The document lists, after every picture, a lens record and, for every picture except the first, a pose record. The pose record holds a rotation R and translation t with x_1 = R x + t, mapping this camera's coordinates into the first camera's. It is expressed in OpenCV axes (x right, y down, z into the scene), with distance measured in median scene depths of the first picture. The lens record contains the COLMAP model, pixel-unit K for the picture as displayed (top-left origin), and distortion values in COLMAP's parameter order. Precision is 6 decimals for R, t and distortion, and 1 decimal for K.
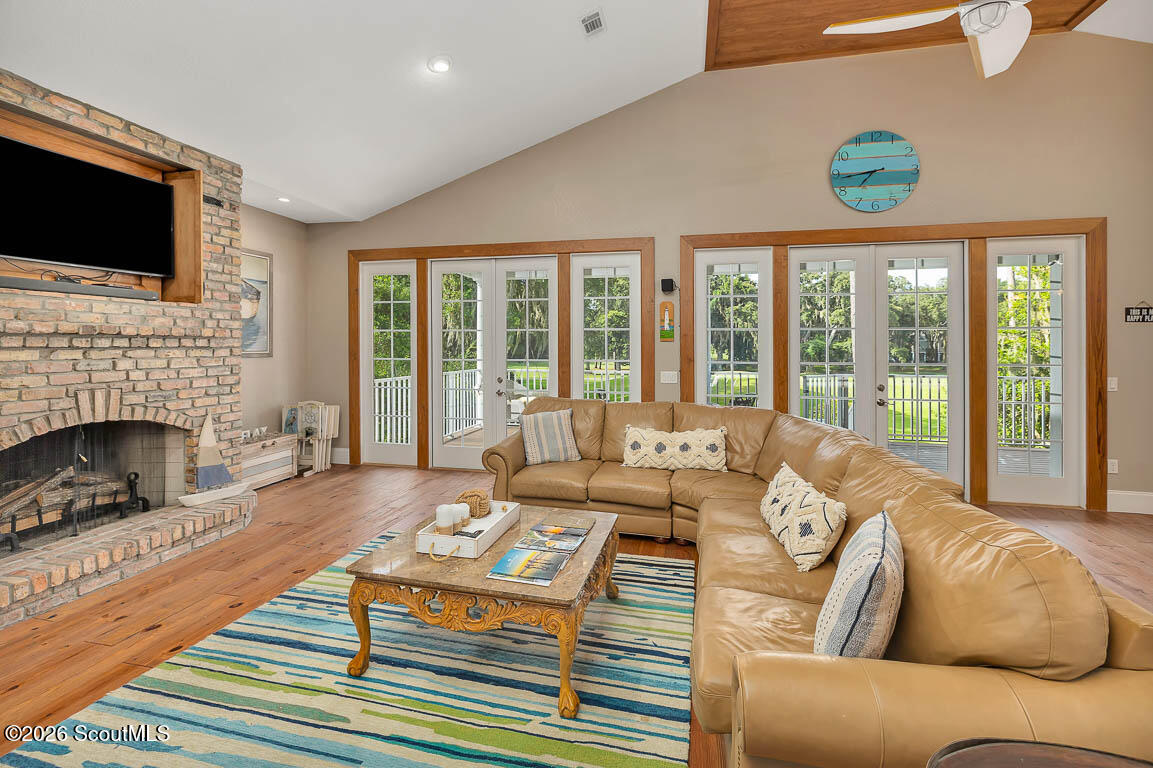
lens RADIAL K [[503.5, 0, 576.4], [0, 503.5, 344.8], [0, 0, 1]] dist [-0.000095, 0.000076]
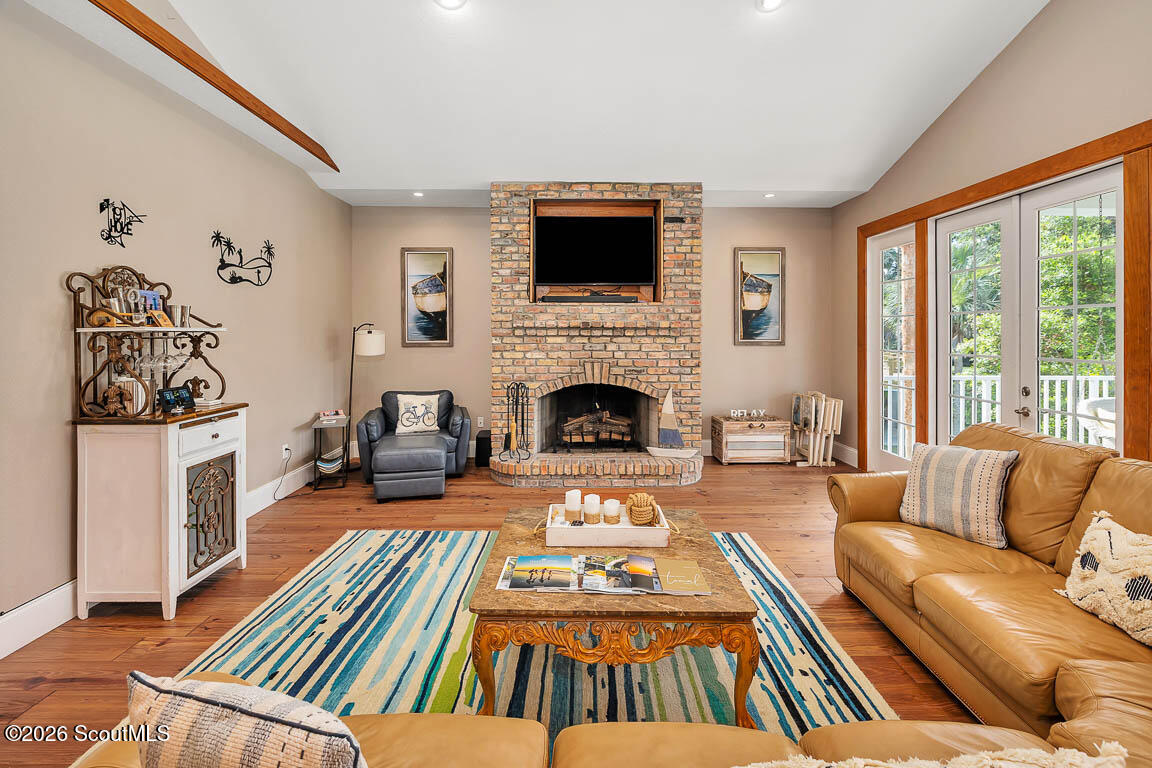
lens RADIAL K [[507.7, 0, 575.8], [0, 507.7, 331.5], [0, 0, 1]] dist [-0.001007, 0.000052]
pose [[0.238729, -0.004521, -0.971076, 0.475880], [0.001059, 0.999990, -0.004396, -0.000471], [0.971086, 0.000021, 0.238732, 0.480682]]
